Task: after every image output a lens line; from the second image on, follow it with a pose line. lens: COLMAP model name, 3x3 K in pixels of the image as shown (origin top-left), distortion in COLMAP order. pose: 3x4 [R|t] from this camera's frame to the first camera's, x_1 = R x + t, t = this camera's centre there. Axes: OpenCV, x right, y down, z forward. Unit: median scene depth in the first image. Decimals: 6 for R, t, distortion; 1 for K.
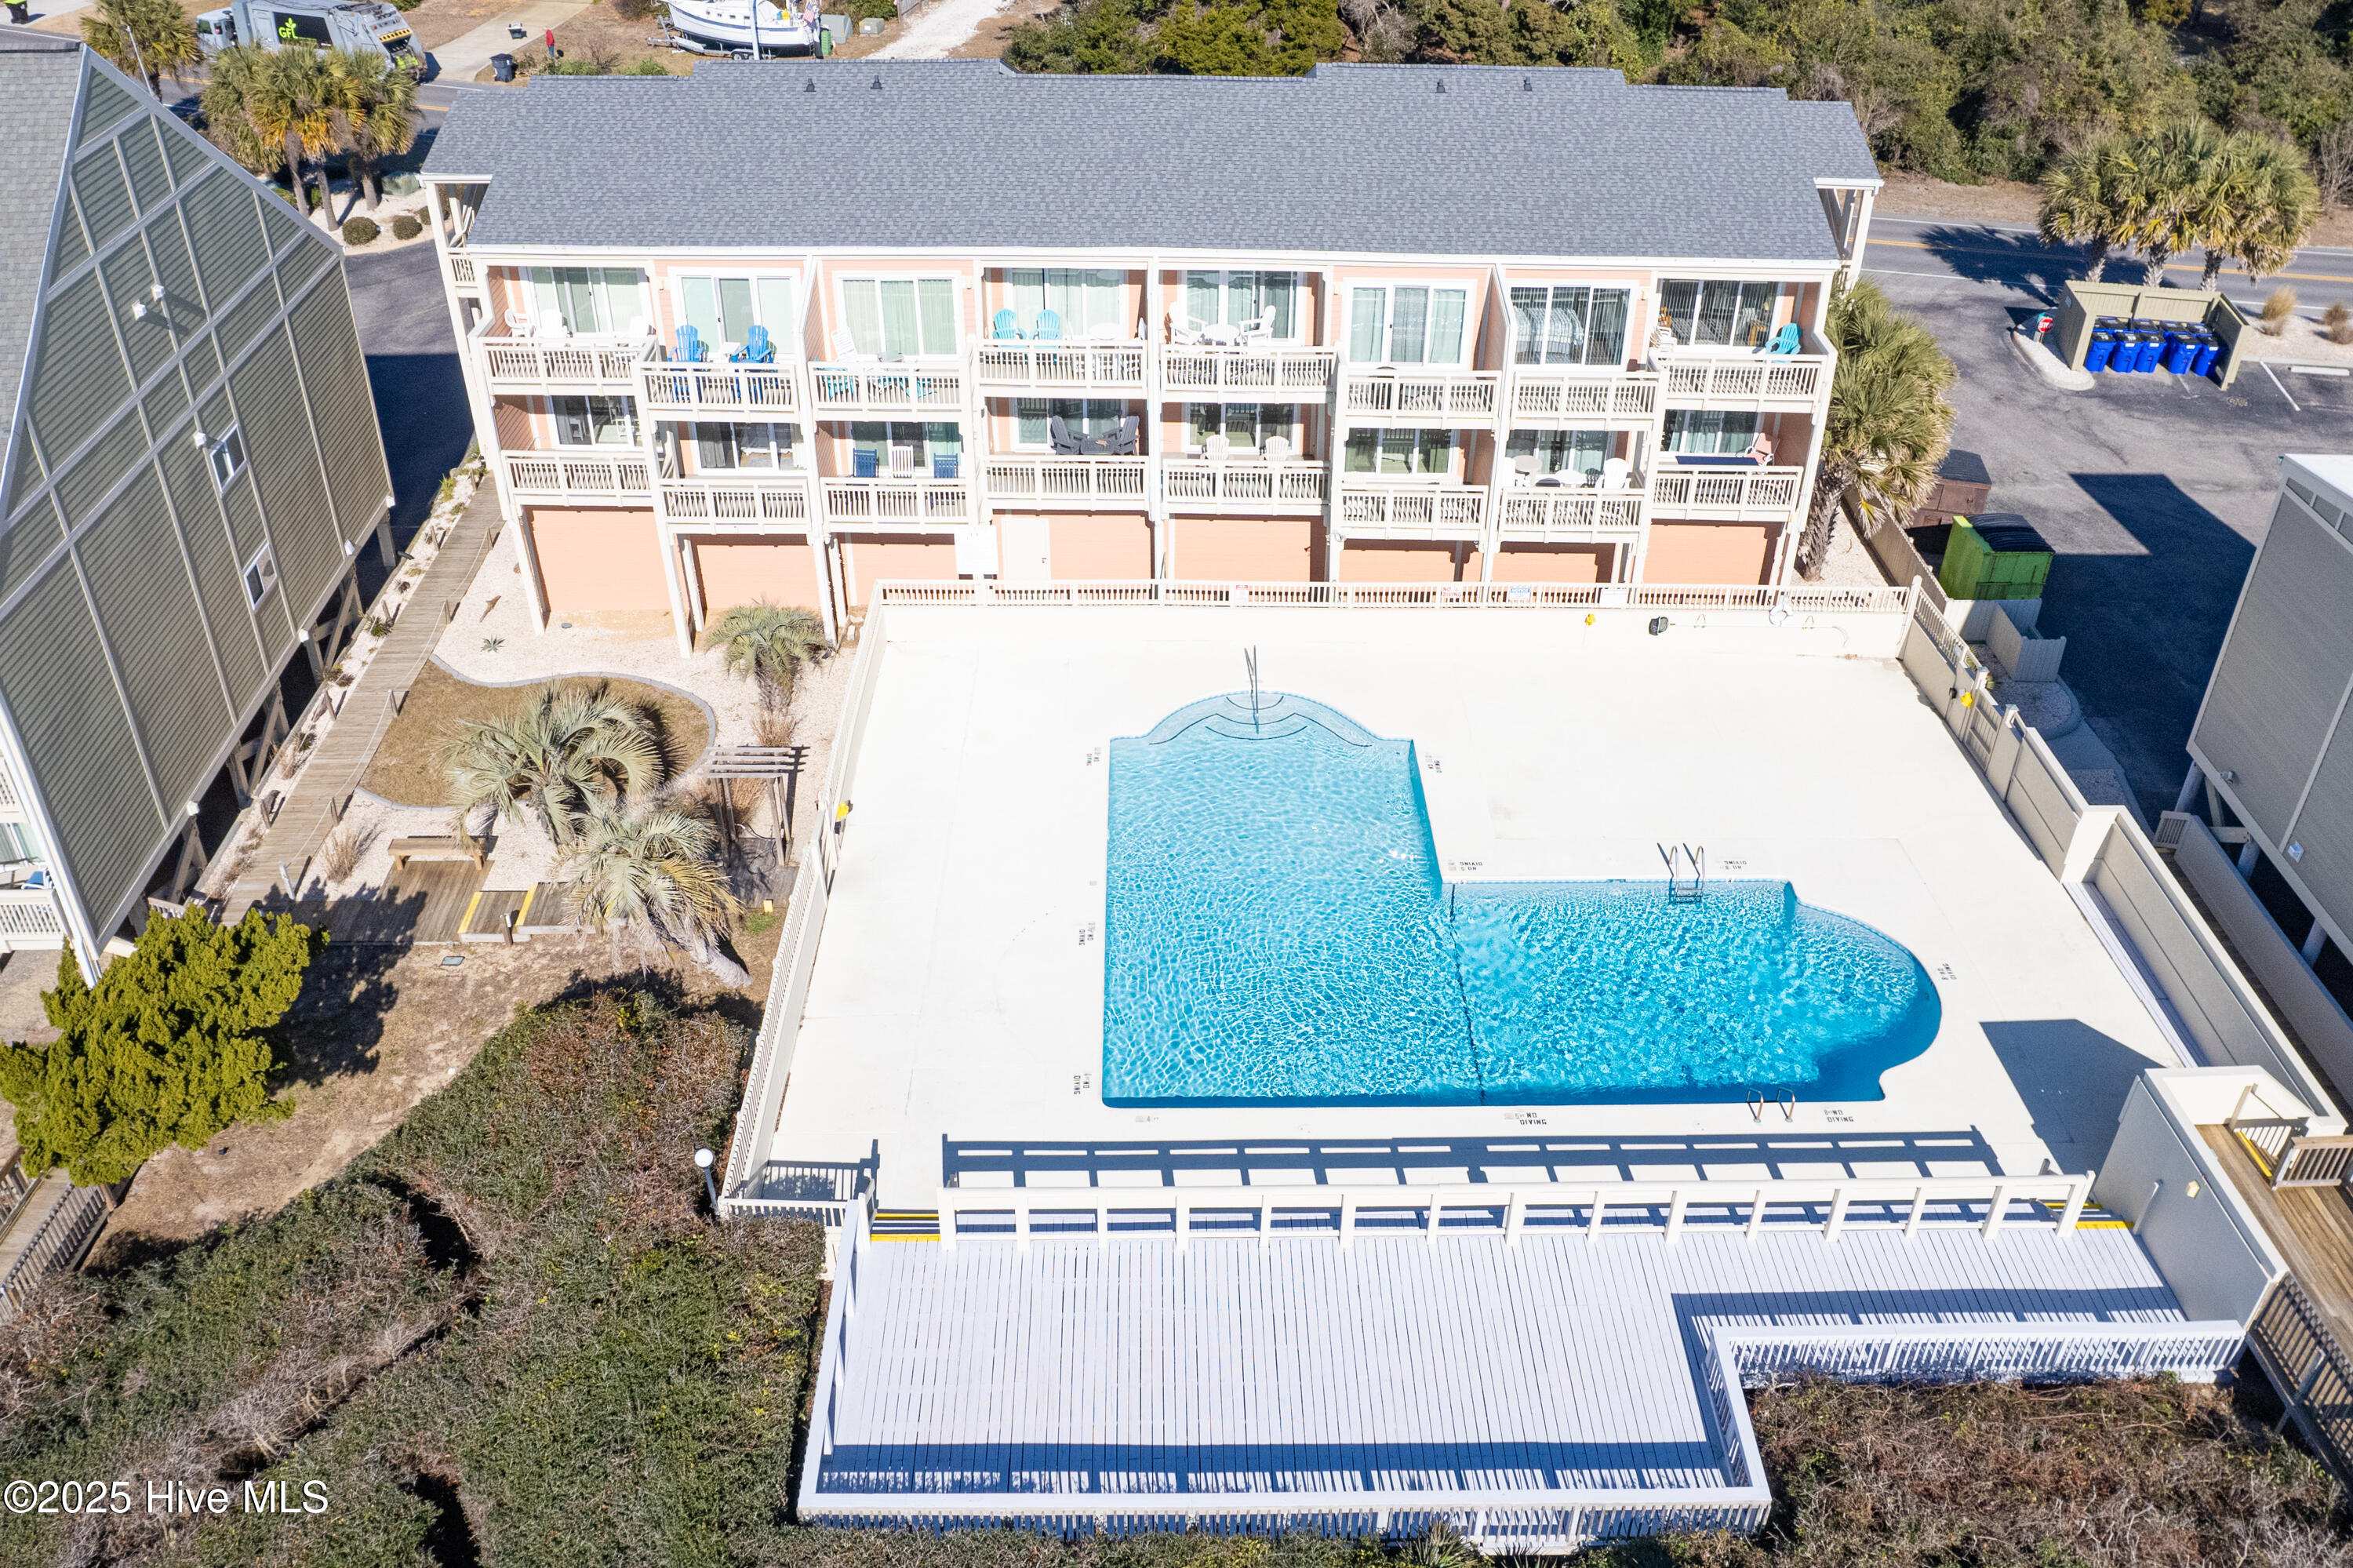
lens RADIAL K [[1864.3, 0, 1176.0], [0, 1864.3, 781.5], [0, 0, 1]] dist [-0.051556, 0.005123]
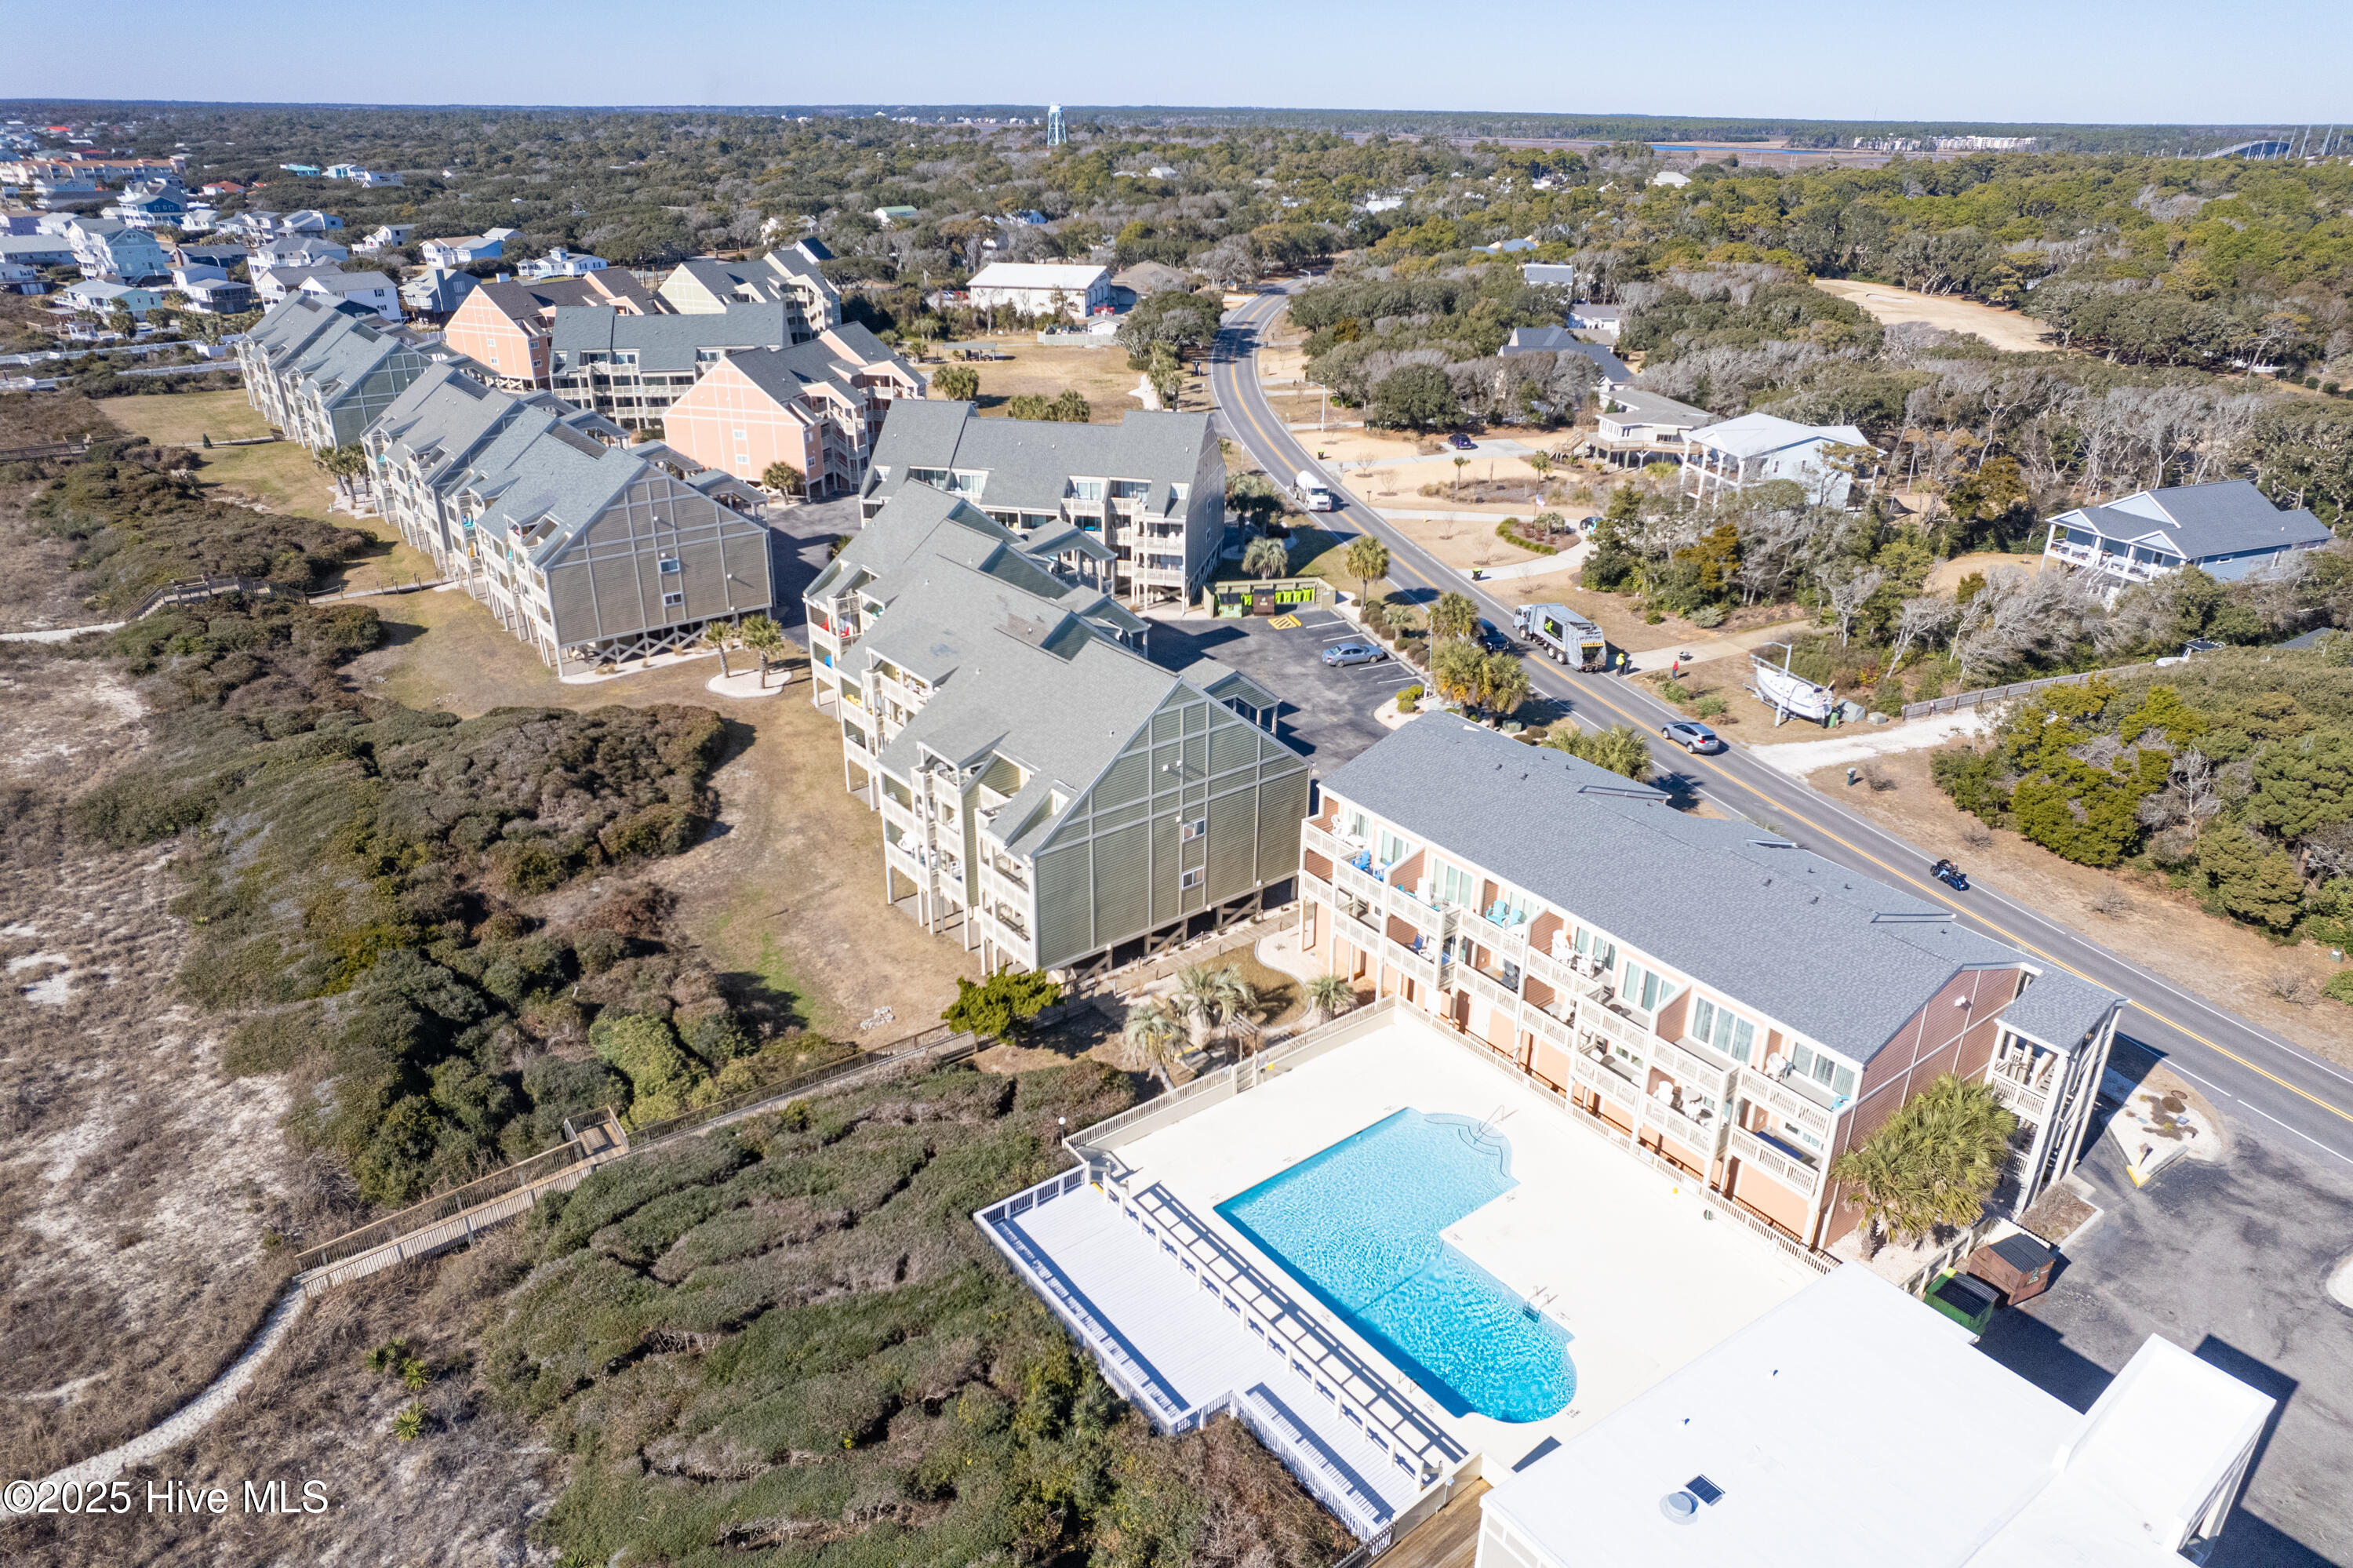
lens RADIAL K [[1491.3, 0, 1177.0], [0, 1491.3, 781.0], [0, 0, 1]] dist [-0.048349, 0.015284]
pose [[0.588143, 0.319586, -0.742935, 1.050443], [-0.469547, 0.882871, 0.008066, -0.268533], [0.658494, 0.344099, 0.669314, -0.422920]]
